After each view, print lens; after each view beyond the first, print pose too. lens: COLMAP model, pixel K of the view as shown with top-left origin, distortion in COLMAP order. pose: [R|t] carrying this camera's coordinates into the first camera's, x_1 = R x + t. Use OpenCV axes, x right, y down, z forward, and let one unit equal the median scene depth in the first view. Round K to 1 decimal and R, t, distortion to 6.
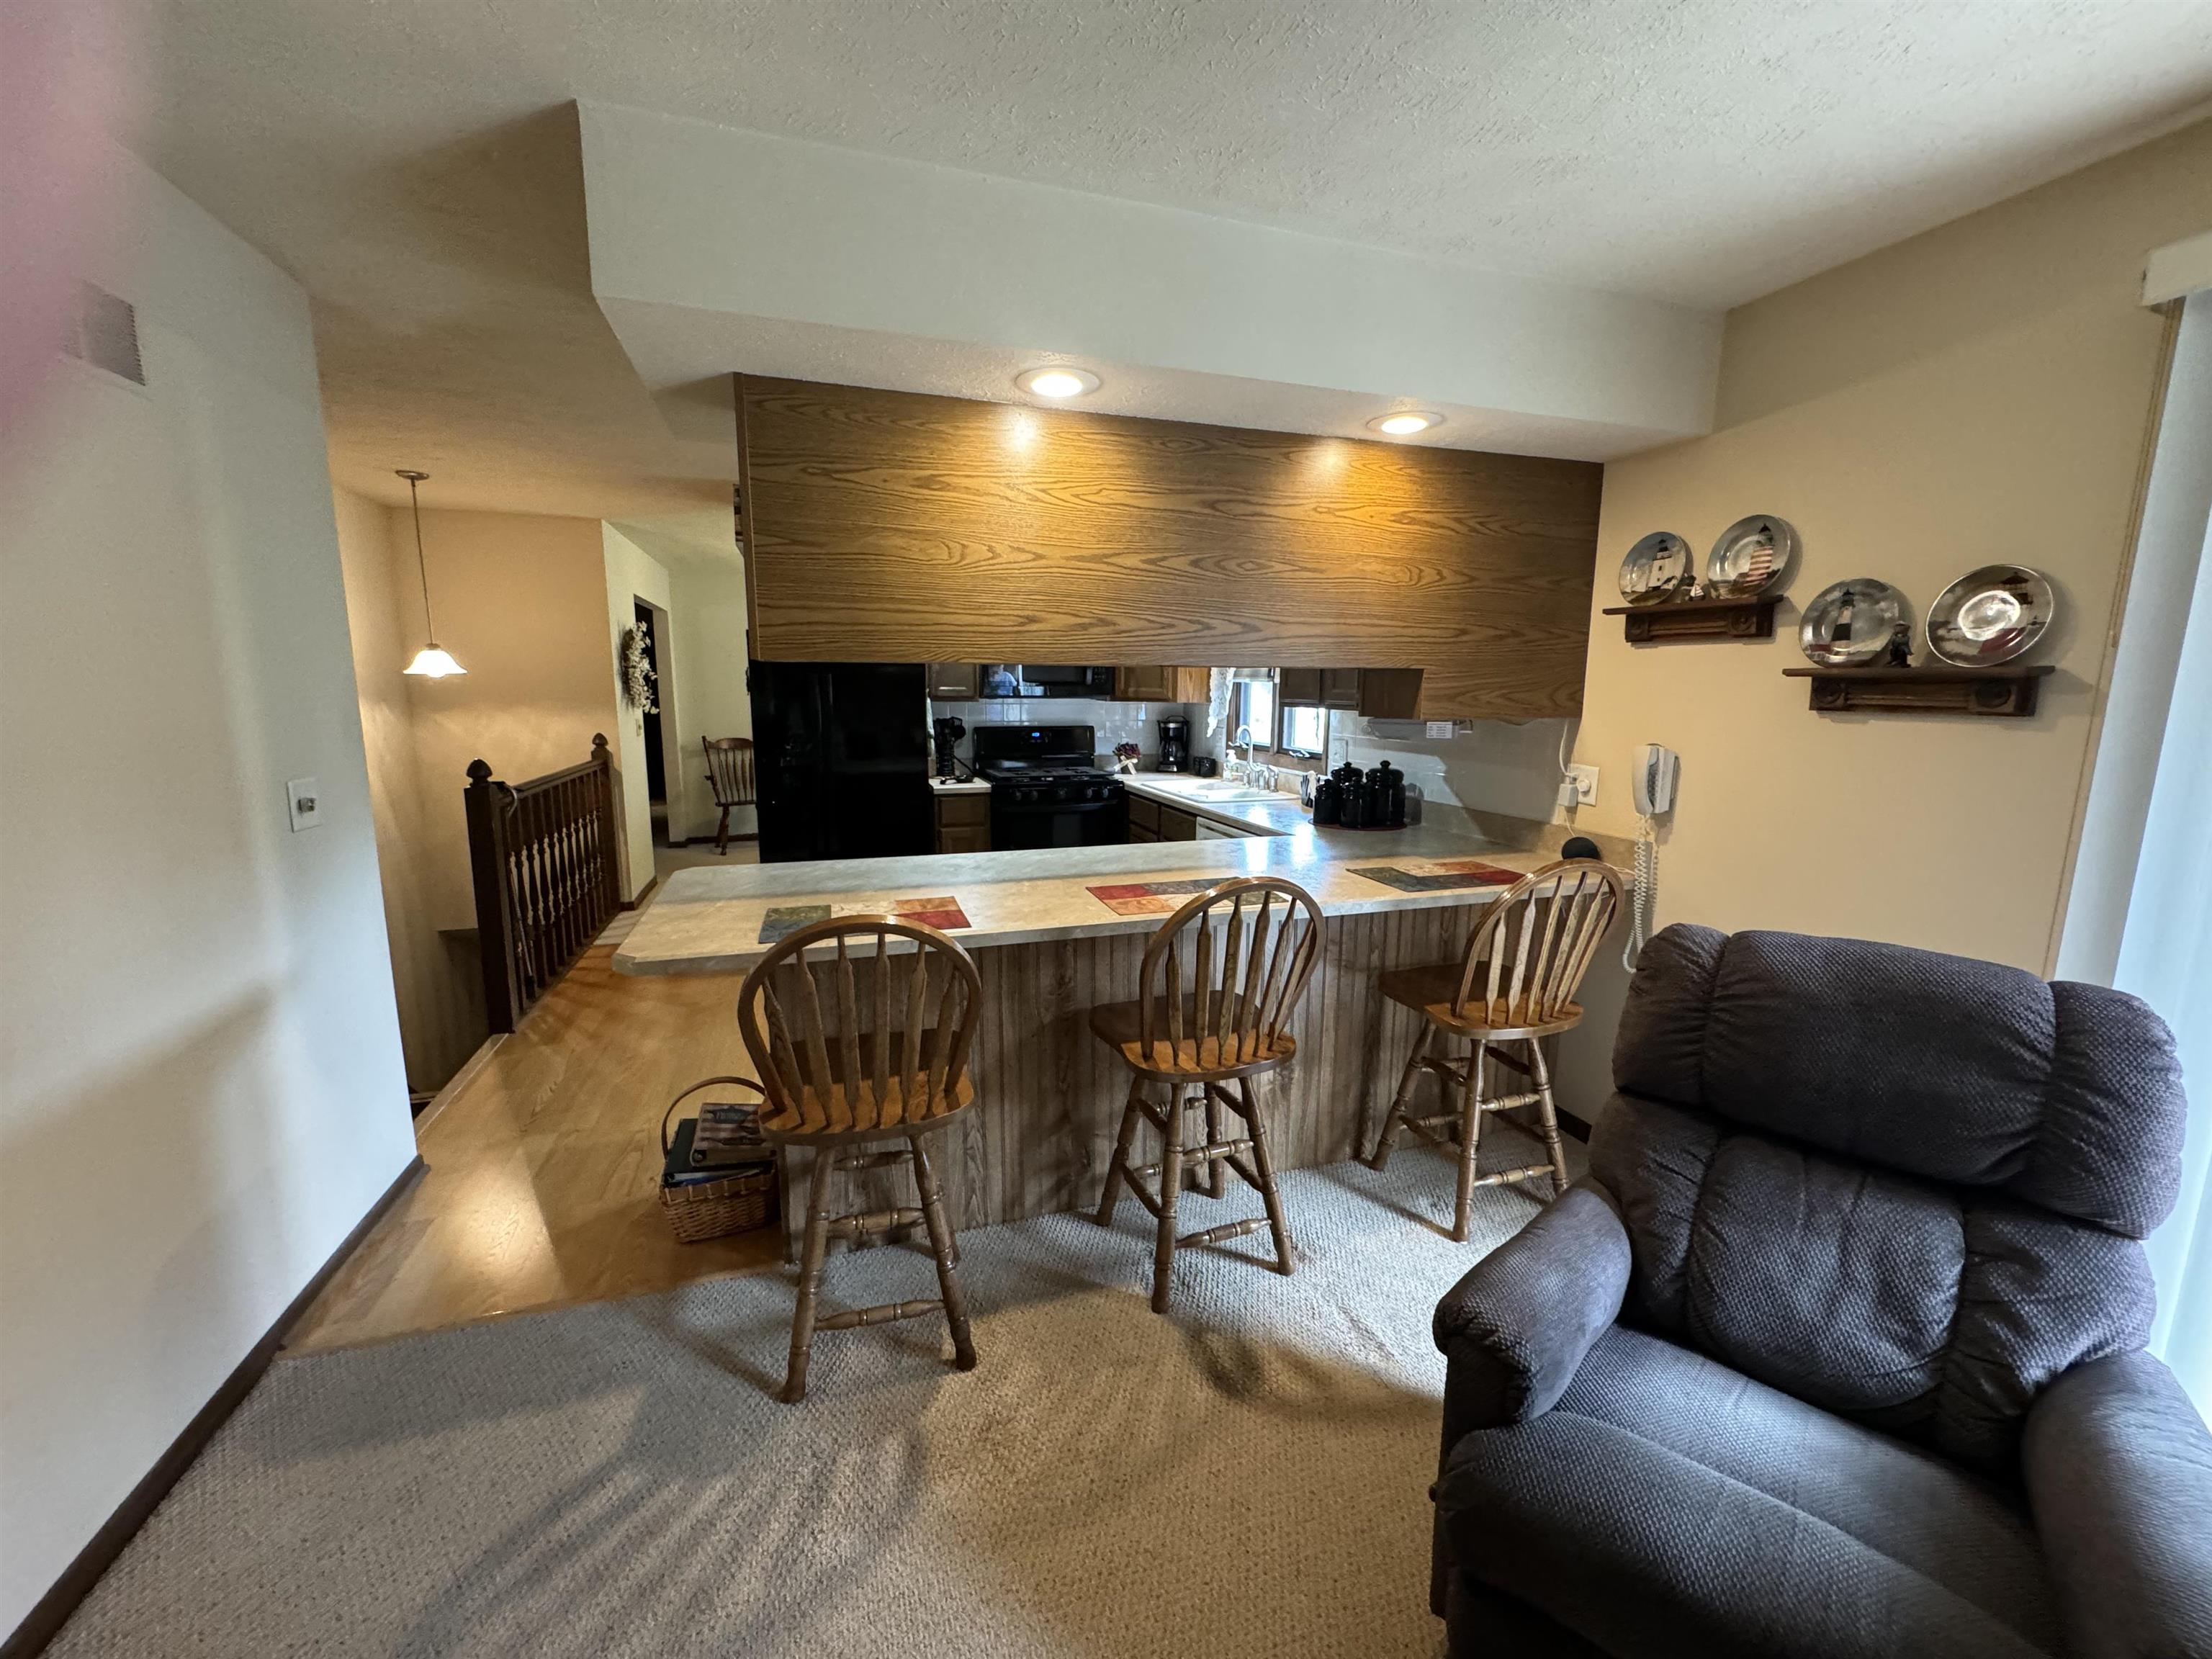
lens RADIAL K [[880.8, 0, 1095.7], [0, 880.8, 827.1], [0, 0, 1]] dist [-0.002761, 0.000632]
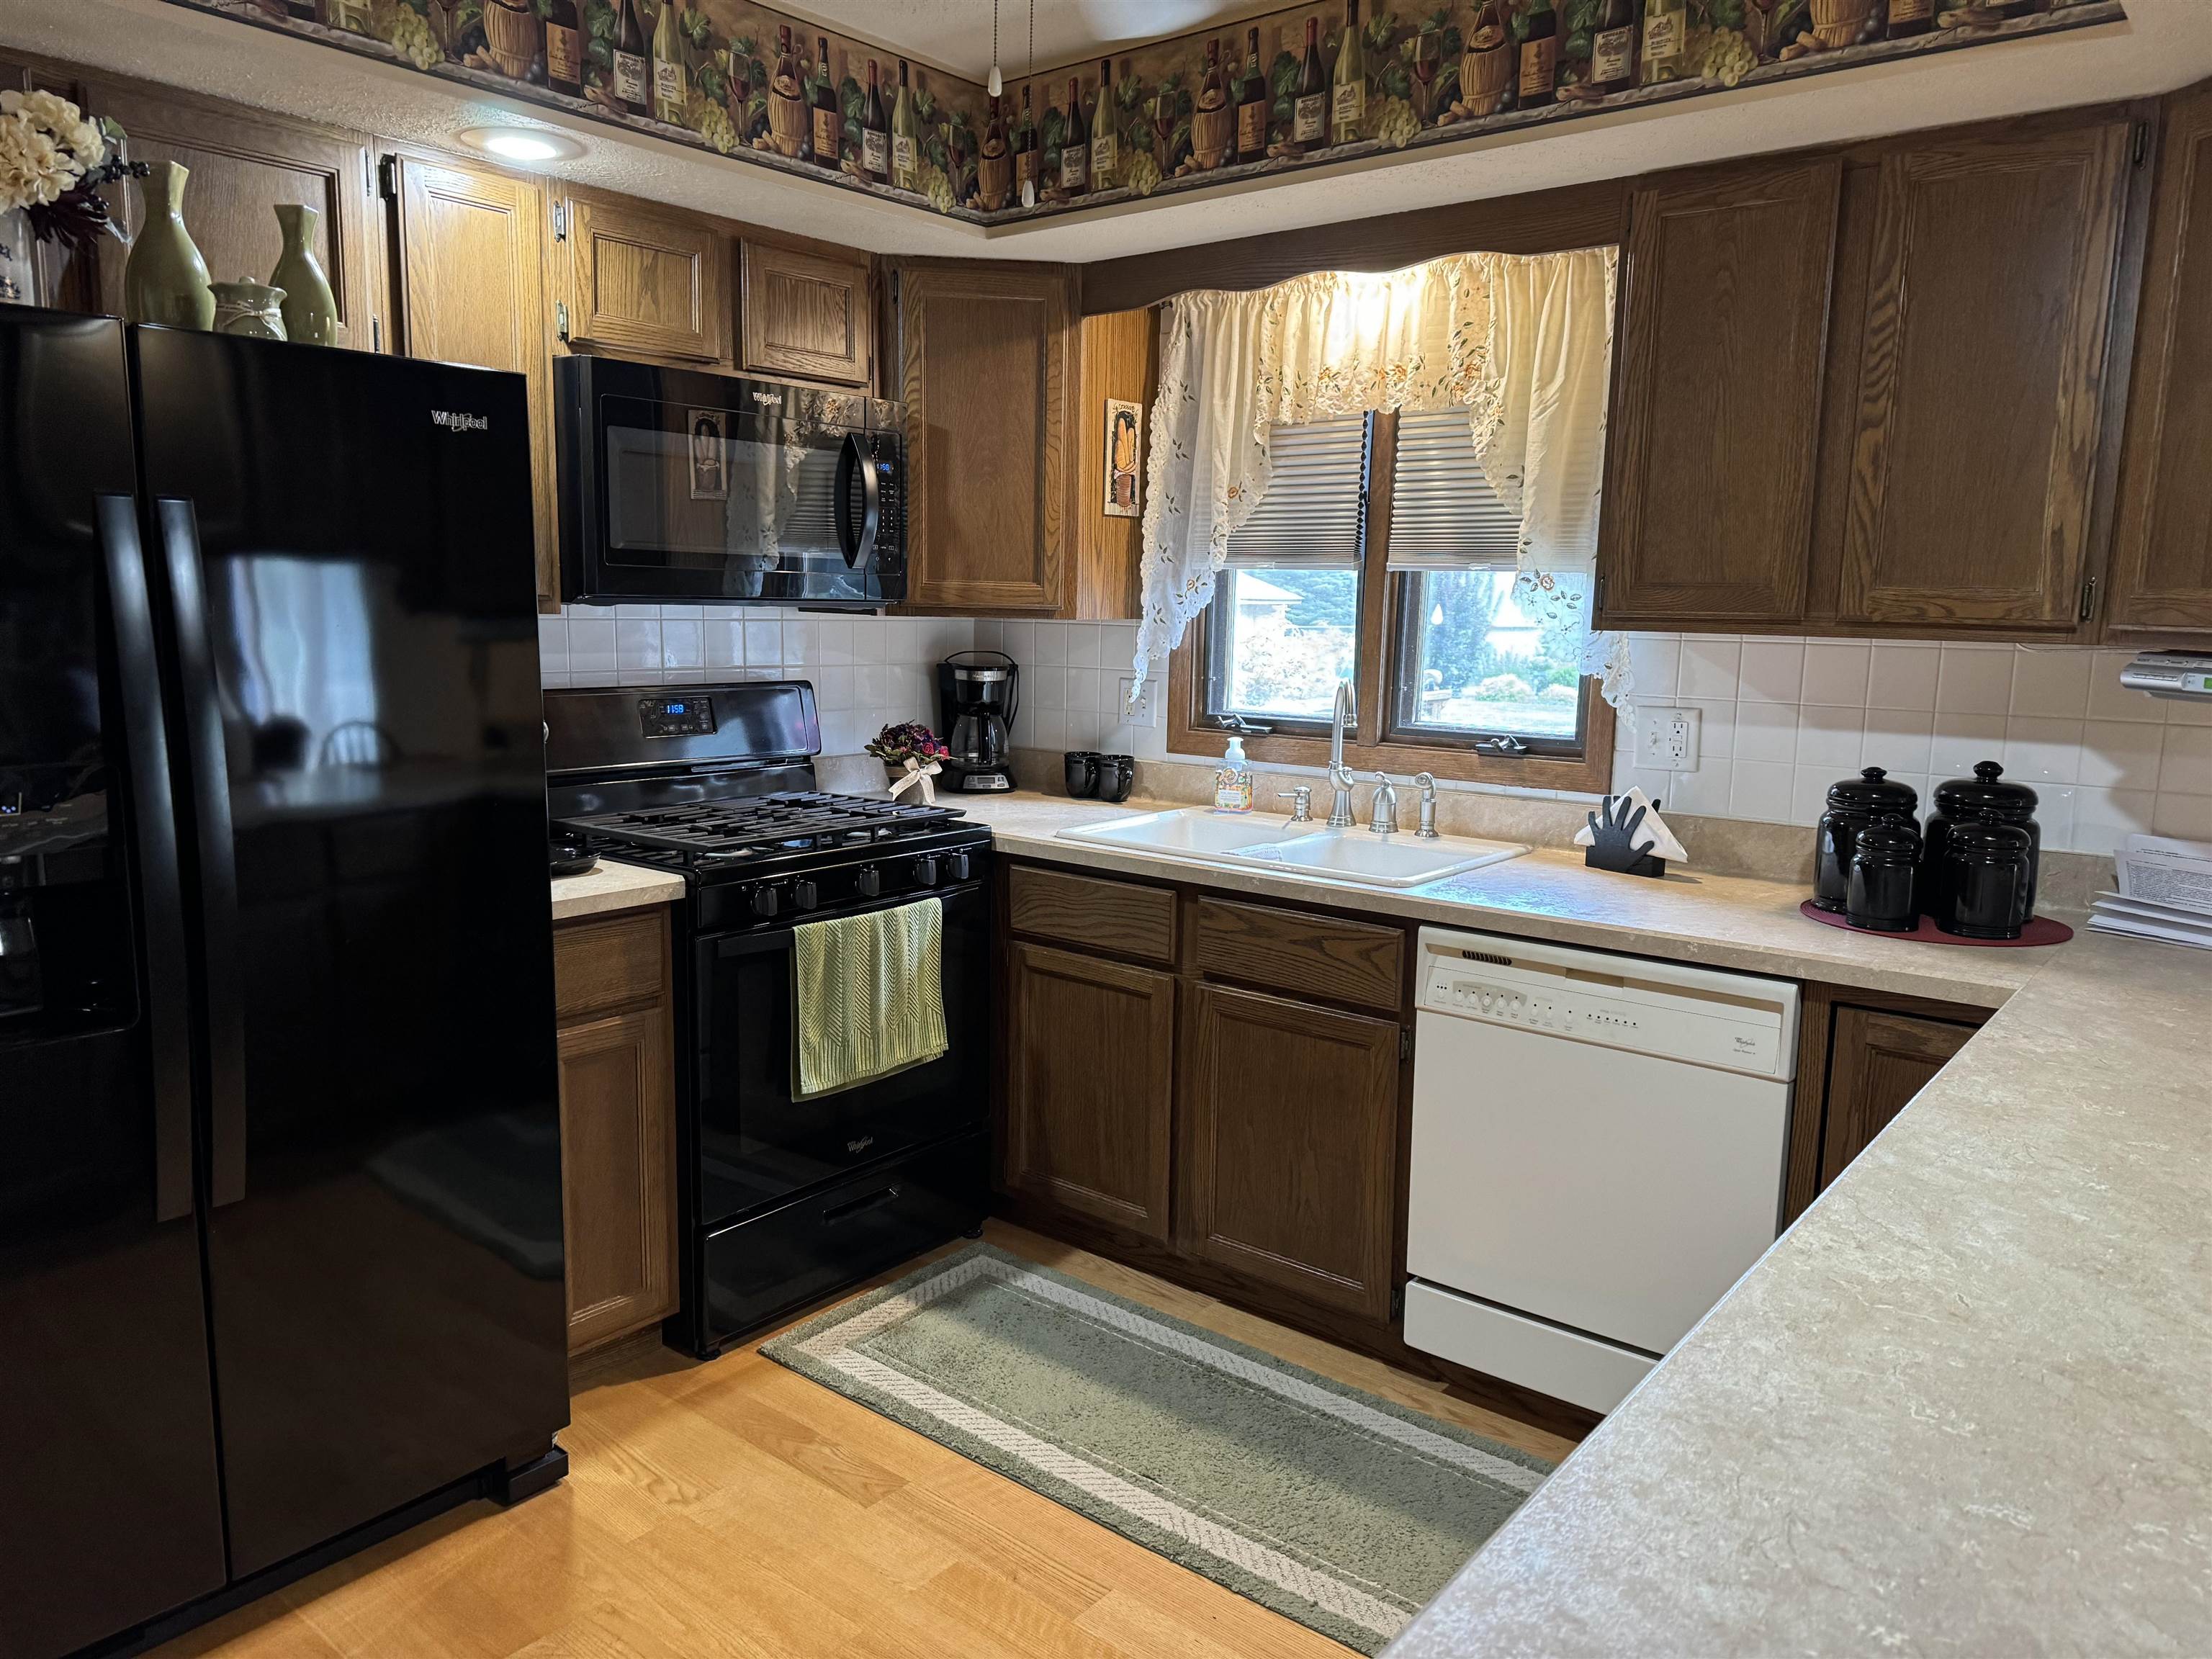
lens RADIAL K [[1545.4, 0, 1092.6], [0, 1545.4, 835.0], [0, 0, 1]] dist [0.078704, -0.092588]
pose [[0.834382, -0.074796, 0.546088, -0.313010], [0.073931, 0.996984, 0.023593, -0.066744], [-0.546206, 0.020687, 0.837395, 0.461116]]
